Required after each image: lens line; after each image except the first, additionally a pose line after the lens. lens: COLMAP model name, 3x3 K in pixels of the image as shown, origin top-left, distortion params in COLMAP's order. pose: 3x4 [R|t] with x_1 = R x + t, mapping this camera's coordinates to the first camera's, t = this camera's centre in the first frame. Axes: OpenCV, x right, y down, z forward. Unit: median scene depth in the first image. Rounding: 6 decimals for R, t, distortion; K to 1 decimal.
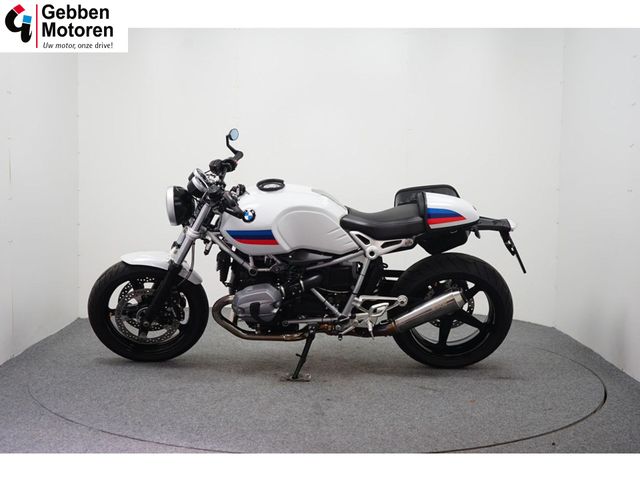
lens RADIAL K [[847.7, 0, 320.0], [0, 847.7, 240.0], [0, 0, 1]] dist [0.004992, 0.000605]
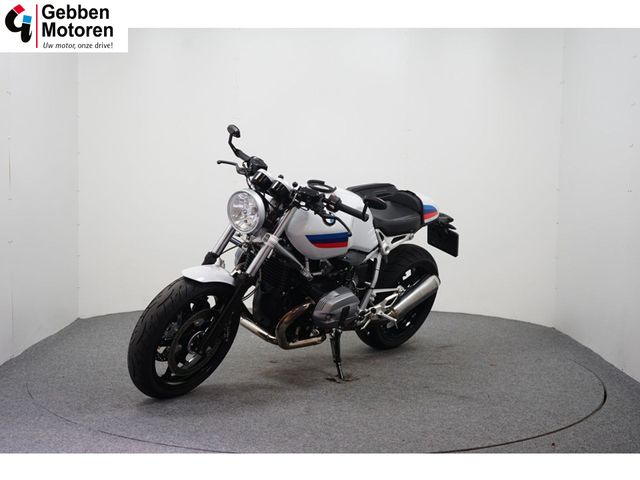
lens RADIAL K [[847.7, 0, 320.0], [0, 847.7, 240.0], [0, 0, 1]] dist [0.004992, 0.000605]
pose [[0.641932, -0.064401, 0.764052, -0.804112], [0.037454, 0.997911, 0.052646, -0.054590], [-0.765846, -0.005178, 0.643003, 0.376931]]
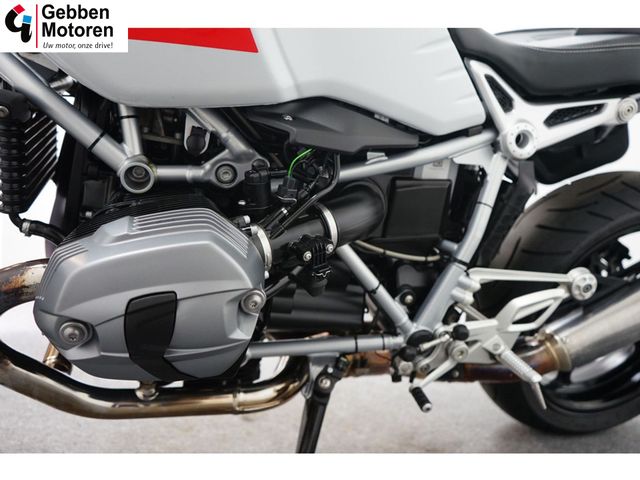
lens RADIAL K [[501.3, 0, 320.0], [0, 501.3, 240.0], [0, 0, 1]] dist [0.000575, 0.000806]
pose [[0.951957, 0.020435, 0.305550, -0.072094], [-0.012679, 0.999546, -0.027350, 0.060861], [-0.305970, 0.022162, 0.951783, 0.836250]]
